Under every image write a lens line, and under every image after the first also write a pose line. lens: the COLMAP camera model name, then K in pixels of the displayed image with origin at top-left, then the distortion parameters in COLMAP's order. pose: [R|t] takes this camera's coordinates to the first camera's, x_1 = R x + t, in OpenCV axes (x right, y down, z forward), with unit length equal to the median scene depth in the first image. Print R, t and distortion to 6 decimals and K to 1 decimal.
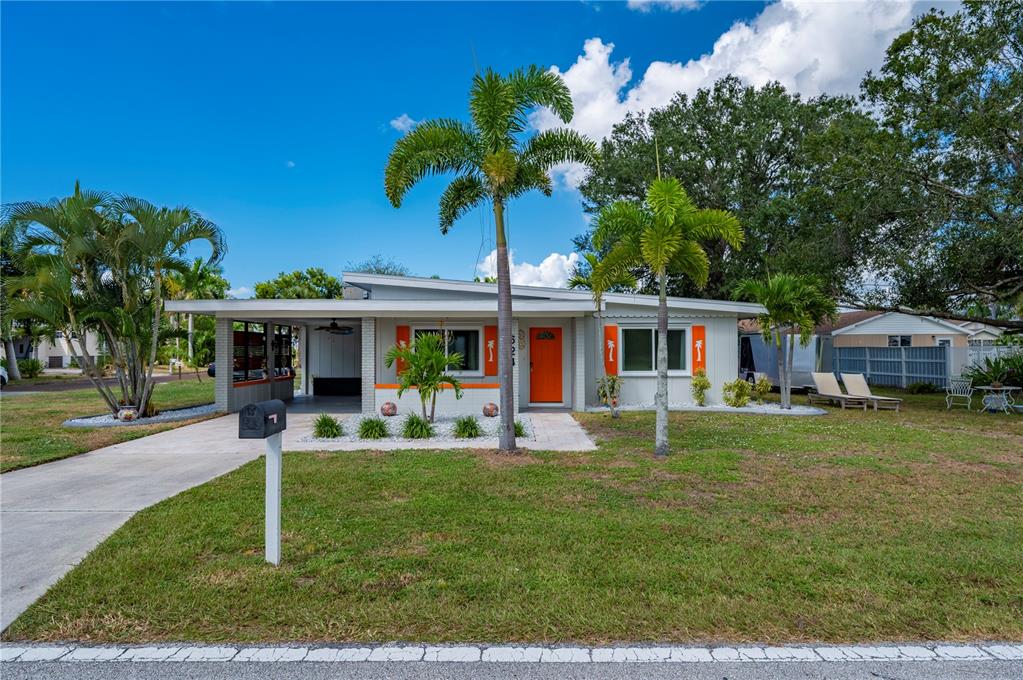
lens RADIAL K [[571.4, 0, 506.4], [0, 571.4, 346.0], [0, 0, 1]] dist [0.001082, -0.000253]
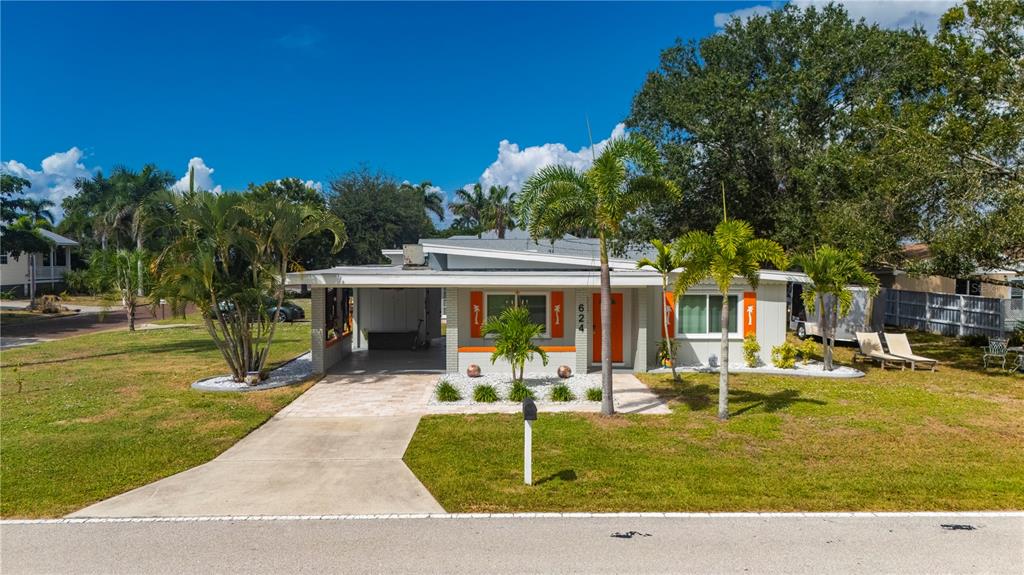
lens RADIAL K [[756.2, 0, 506.4], [0, 756.2, 288.3], [0, 0, 1]] dist [0.065139, -0.060150]
pose [[0.999777, 0.001472, 0.021065, -0.276472], [-0.002544, 0.998698, 0.050952, -0.204820], [-0.020963, -0.050994, 0.998479, -0.762397]]
